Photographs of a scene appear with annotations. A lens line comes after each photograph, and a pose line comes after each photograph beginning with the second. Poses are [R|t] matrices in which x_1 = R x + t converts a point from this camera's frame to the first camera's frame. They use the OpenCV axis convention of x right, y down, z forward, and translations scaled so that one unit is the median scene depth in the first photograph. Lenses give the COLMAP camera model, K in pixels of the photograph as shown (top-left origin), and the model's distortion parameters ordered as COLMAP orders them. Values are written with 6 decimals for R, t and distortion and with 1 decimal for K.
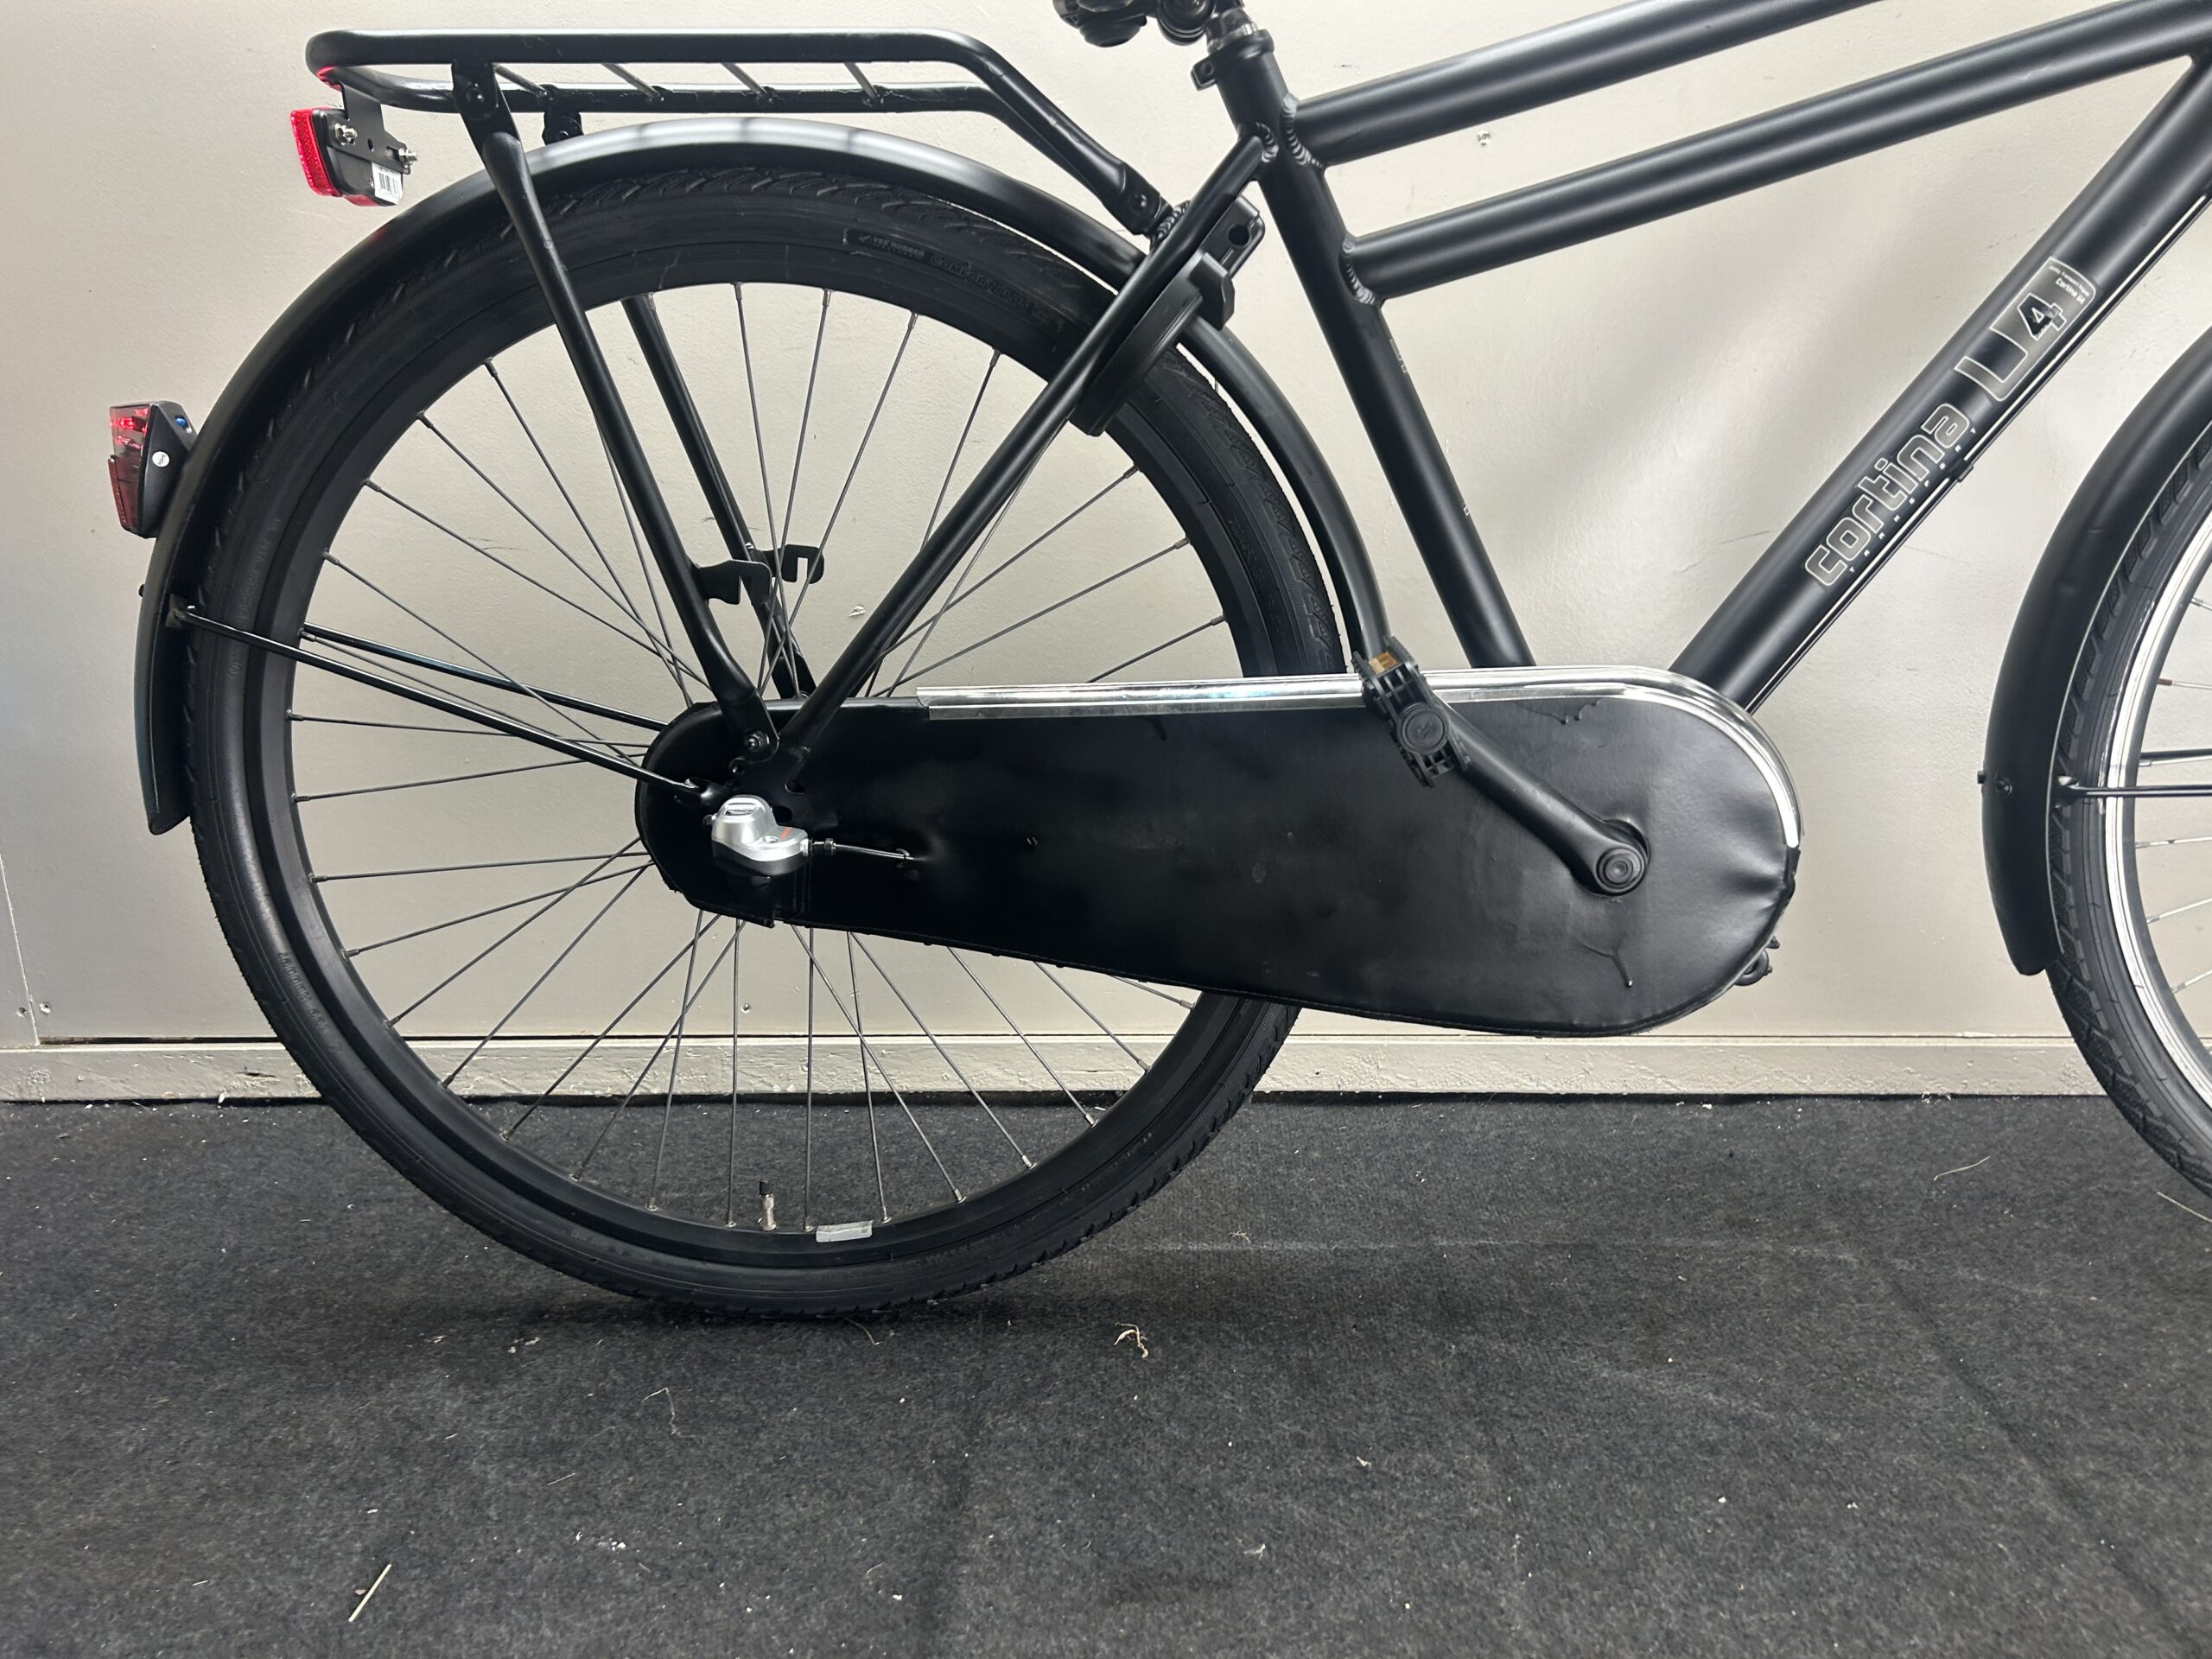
lens RADIAL K [[1665.5, 0, 1109.6], [0, 1665.5, 824.1], [0, 0, 1]] dist [0.045168, -0.058223]
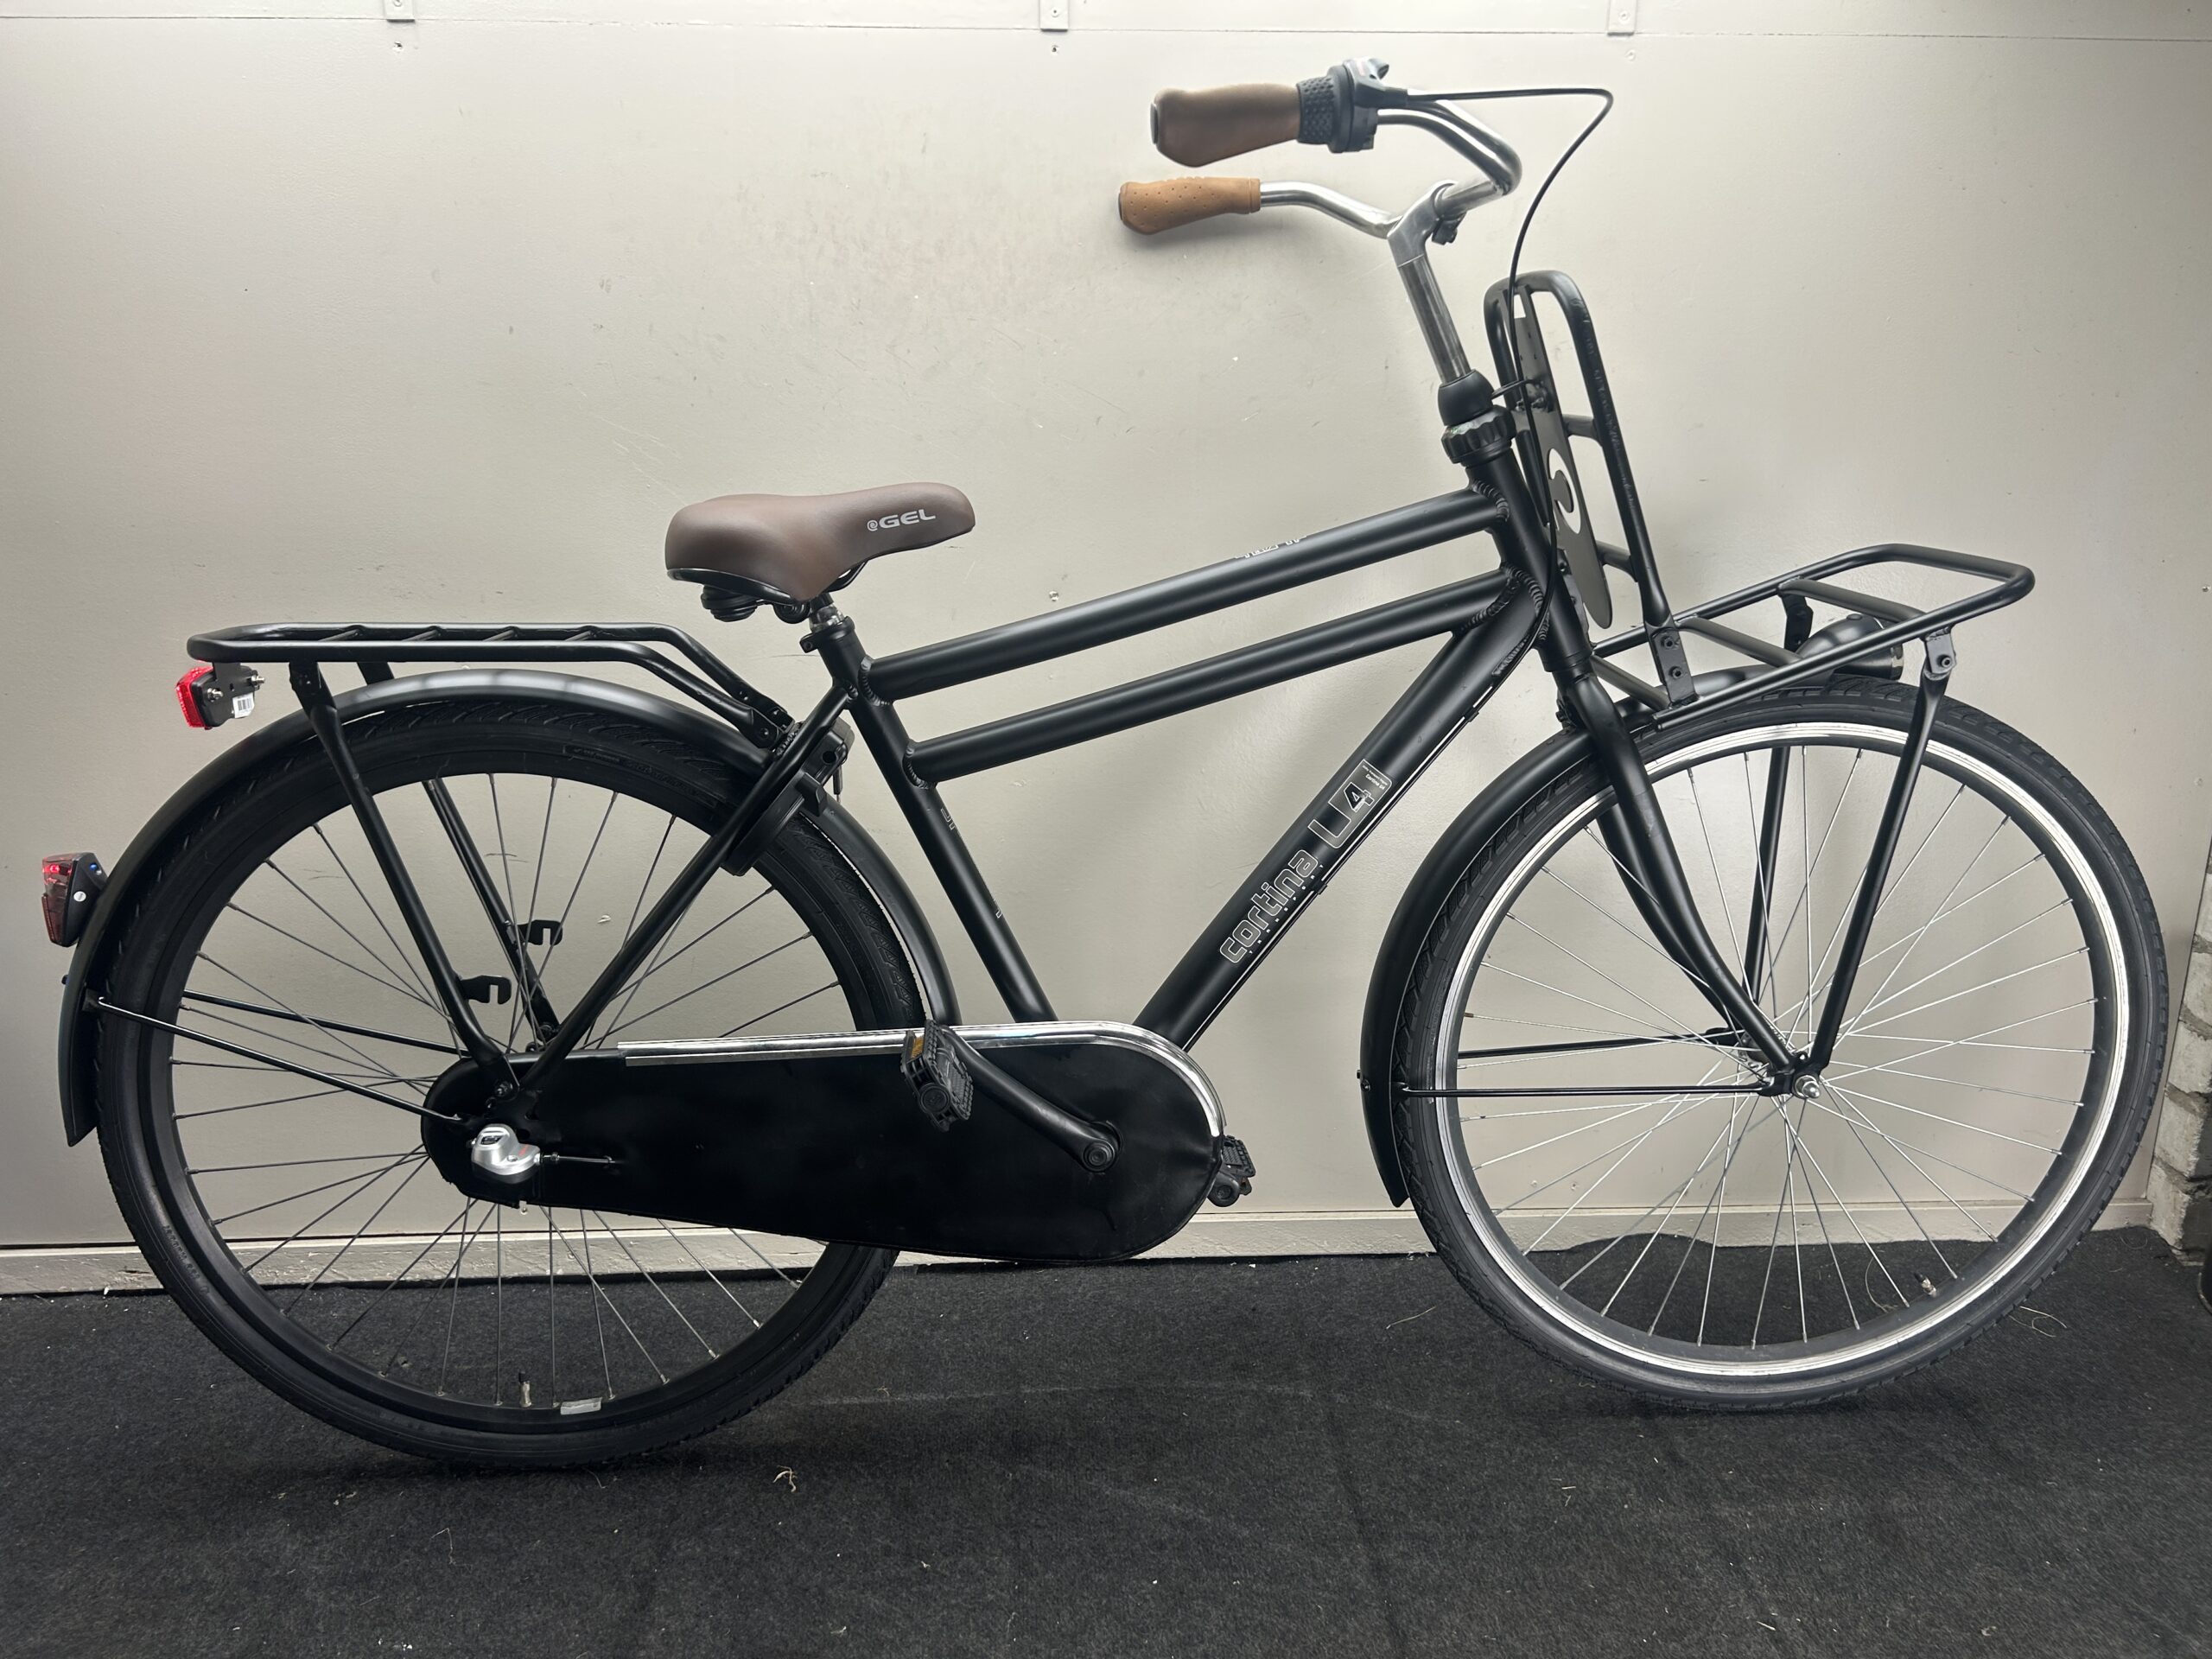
lens RADIAL K [[1665.5, 0, 1098.4], [0, 1665.5, 819.5], [0, 0, 1]] dist [0.045168, -0.058223]
pose [[0.997360, -0.008506, 0.072119, 0.197148], [0.009315, 0.999897, -0.010891, -0.255456], [-0.072019, 0.011534, 0.997337, -0.487879]]
